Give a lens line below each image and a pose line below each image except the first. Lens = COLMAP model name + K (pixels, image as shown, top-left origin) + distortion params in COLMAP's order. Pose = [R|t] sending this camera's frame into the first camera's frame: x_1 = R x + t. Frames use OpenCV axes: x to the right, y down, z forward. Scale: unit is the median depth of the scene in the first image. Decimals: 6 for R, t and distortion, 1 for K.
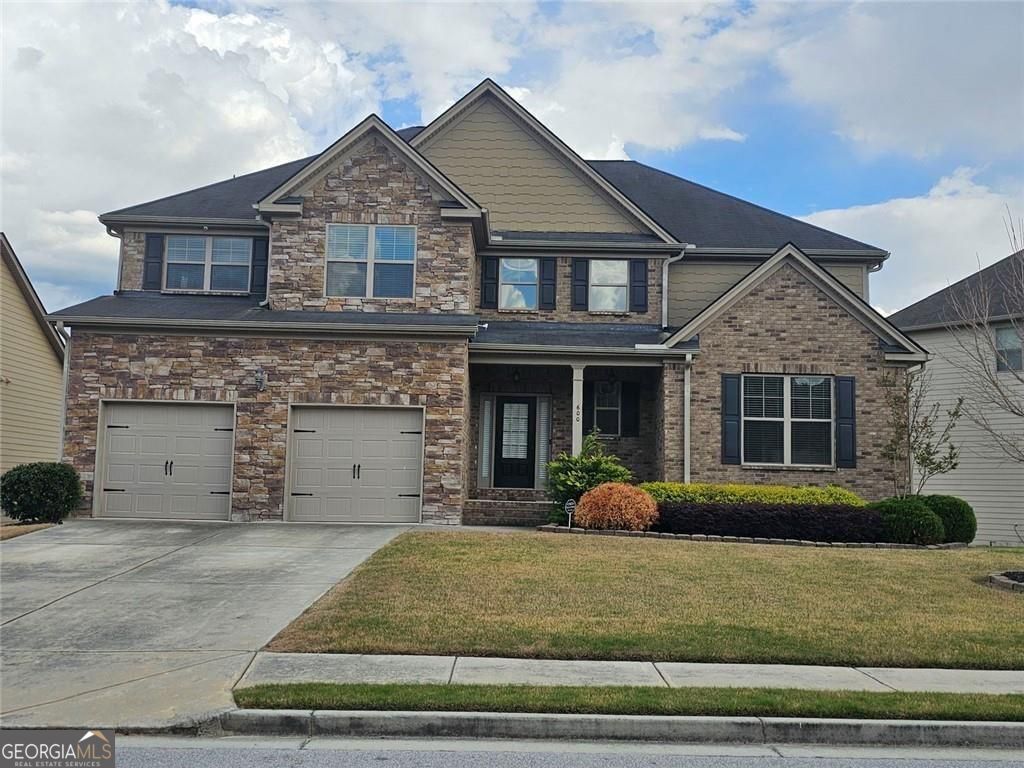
lens RADIAL K [[997.5, 0, 512.0], [0, 997.5, 384.0], [0, 0, 1]] dist [0.102316, -0.014753]
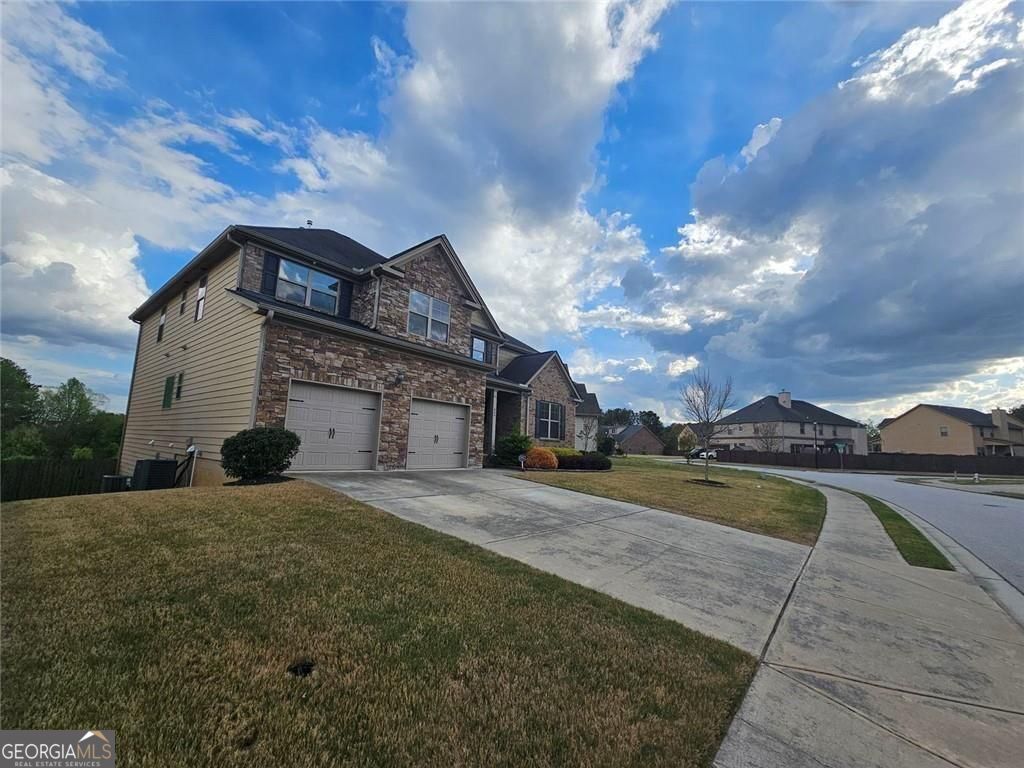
lens RADIAL K [[406.0, 0, 510.4], [0, 406.0, 396.3], [0, 0, 1]] dist [0.000981, 0.000034]
pose [[0.636386, 0.099999, 0.764862, -0.614795], [-0.110964, 0.993116, -0.037516, 0.026031], [-0.763348, -0.060997, 0.643101, 0.457973]]
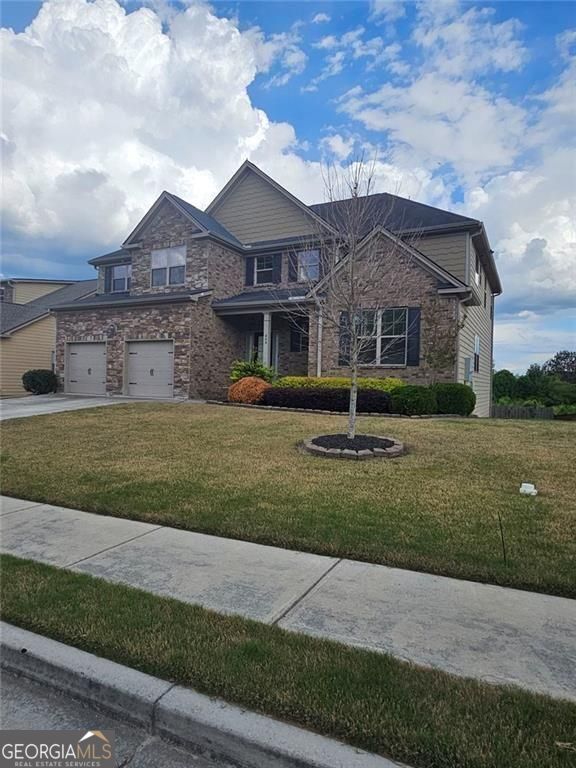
lens RADIAL K [[465.6, 0, 287.2], [0, 465.6, 380.6], [0, 0, 1]] dist [0.005429, 0.001035]
pose [[0.884350, -0.004141, -0.466806, 0.528616], [0.049092, 0.995241, 0.084175, 0.037847], [0.464236, -0.097357, 0.880345, 0.292466]]
